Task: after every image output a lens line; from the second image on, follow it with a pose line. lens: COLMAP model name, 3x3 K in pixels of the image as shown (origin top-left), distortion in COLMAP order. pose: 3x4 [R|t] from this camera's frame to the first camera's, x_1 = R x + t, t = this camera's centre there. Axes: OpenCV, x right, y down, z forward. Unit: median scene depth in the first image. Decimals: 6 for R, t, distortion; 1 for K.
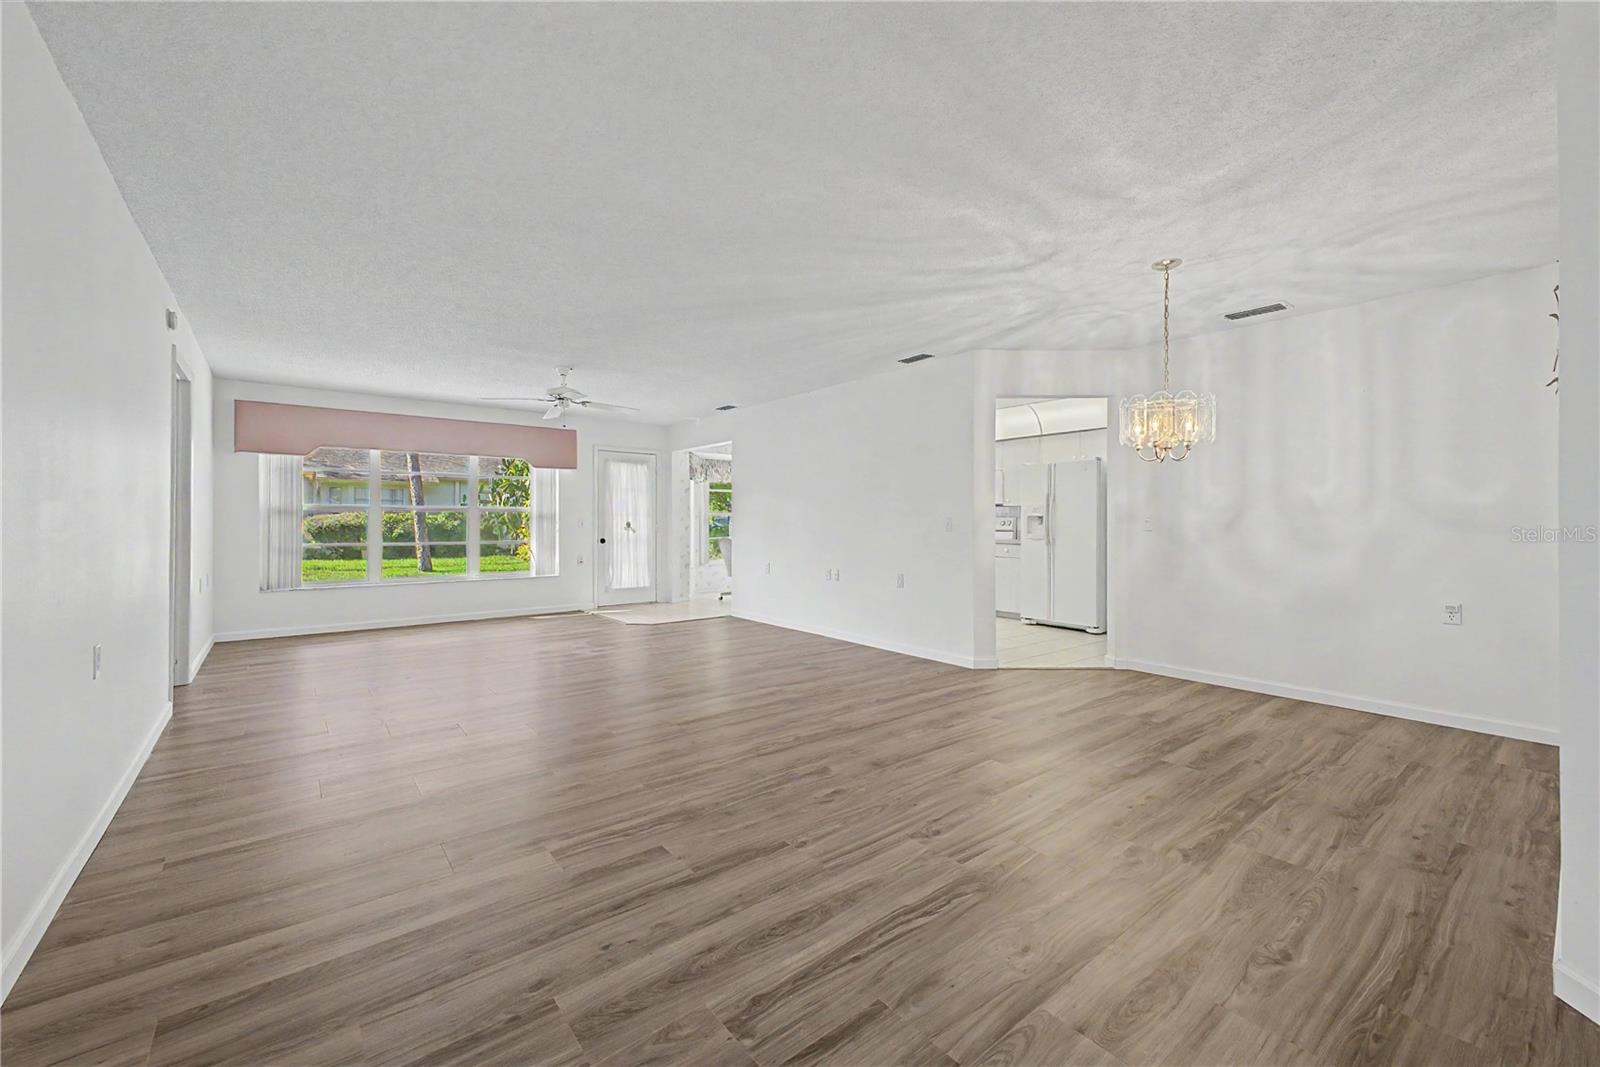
lens RADIAL K [[645.4, 0, 796.7], [0, 645.4, 514.4], [0, 0, 1]] dist [0.001400, 0.000275]
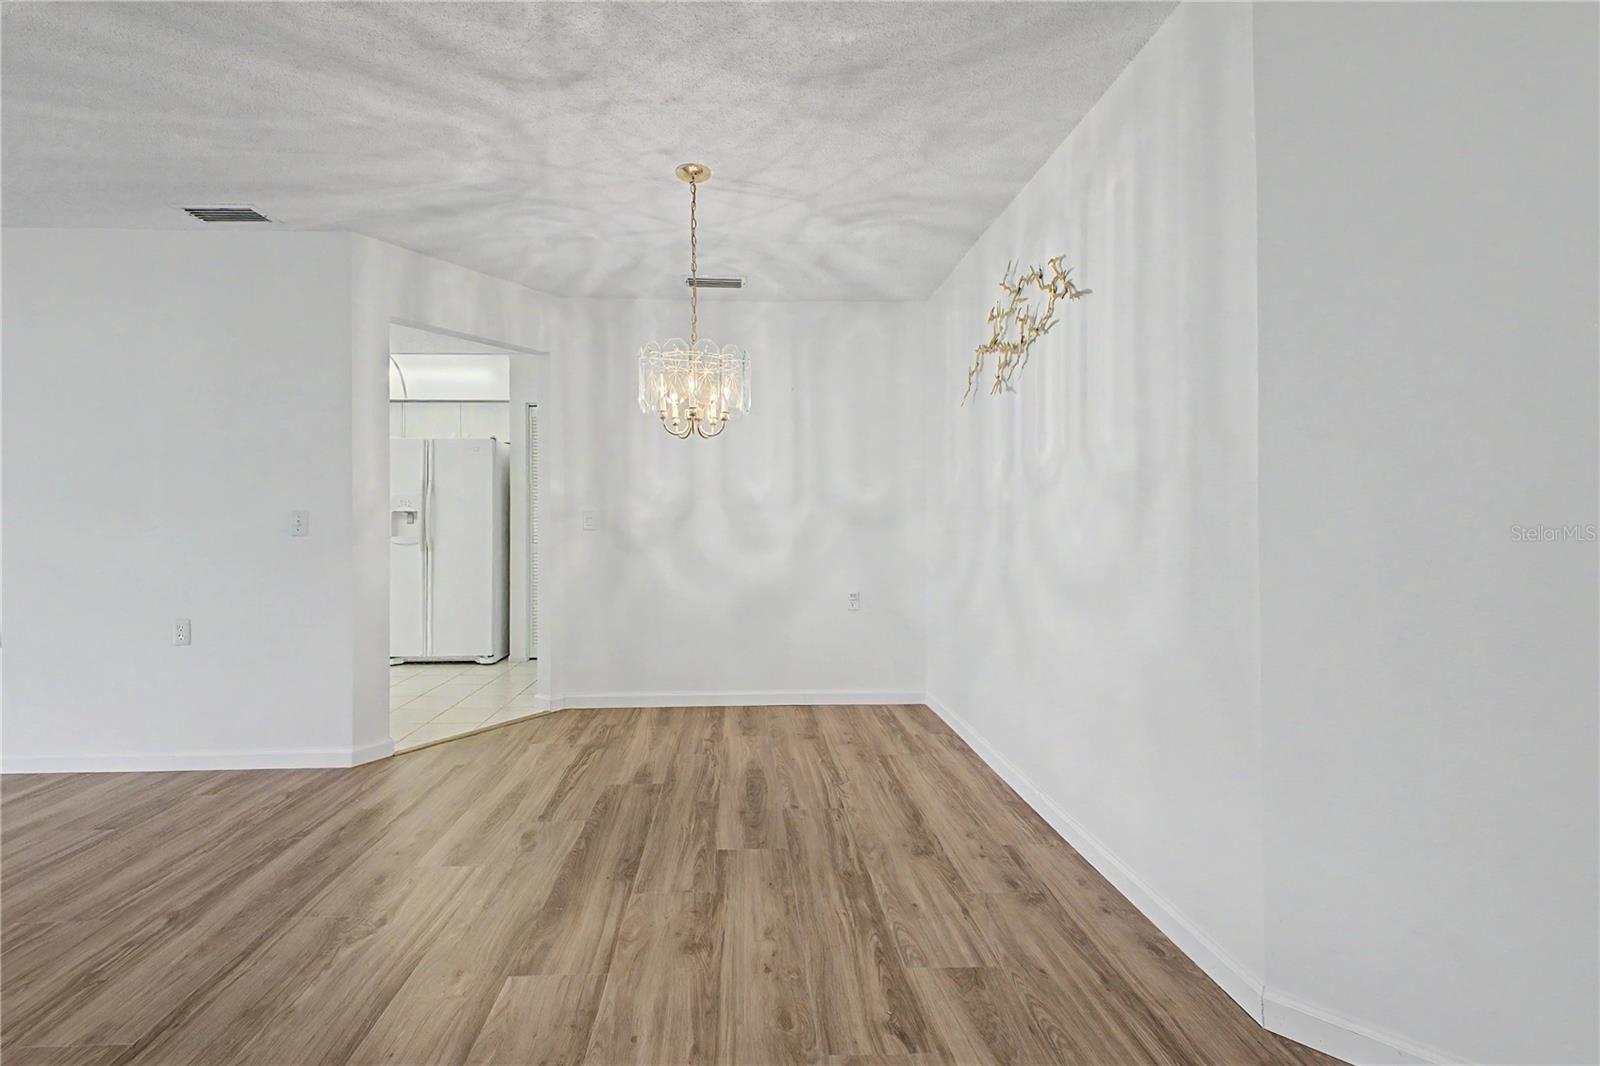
lens RADIAL K [[715.8, 0, 794.1], [0, 715.8, 512.2], [0, 0, 1]] dist [0.014237, -0.000031]
pose [[0.596399, 0.006562, 0.802661, -0.021140], [-0.006554, 0.999973, -0.003305, 0.007282], [-0.802662, -0.003289, 0.596426, 0.366078]]
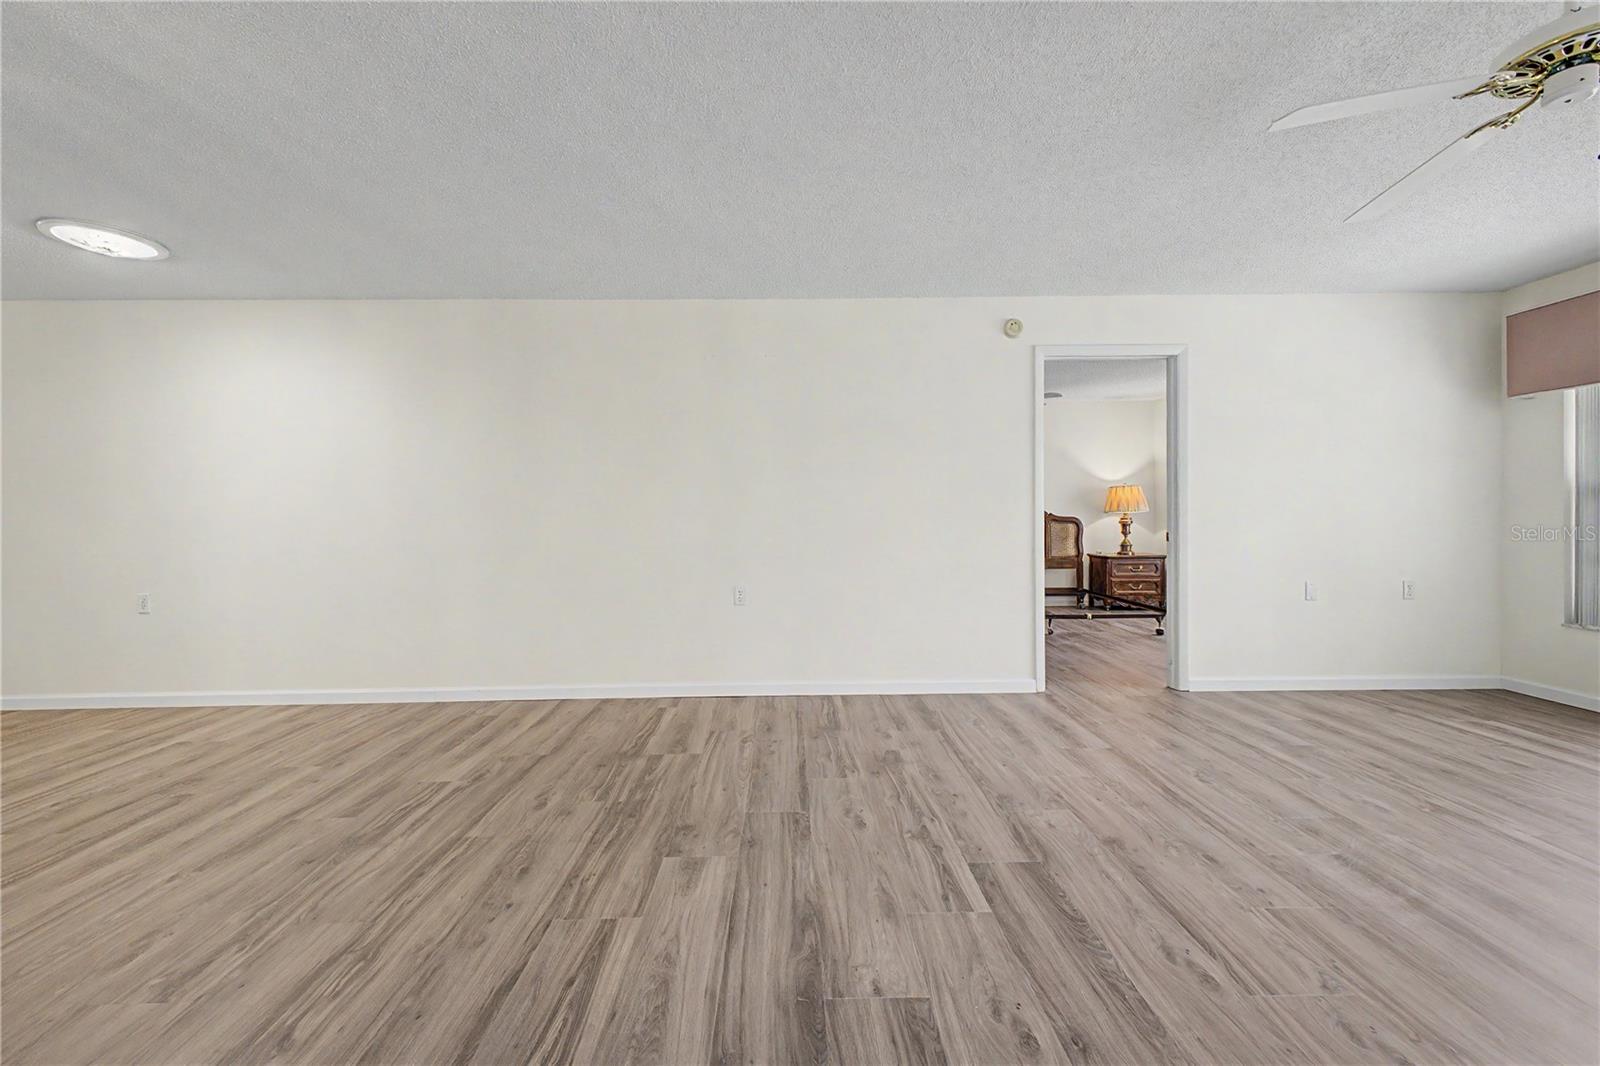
lens RADIAL K [[645.4, 0, 796.7], [0, 645.4, 513.9], [0, 0, 1]] dist [0.001400, 0.000275]
pose [[-0.609576, 0.000863, -0.792727, 0.109594], [0.016659, 0.999793, -0.011722, 0.022577], [0.792552, -0.020352, -0.609464, 1.297831]]
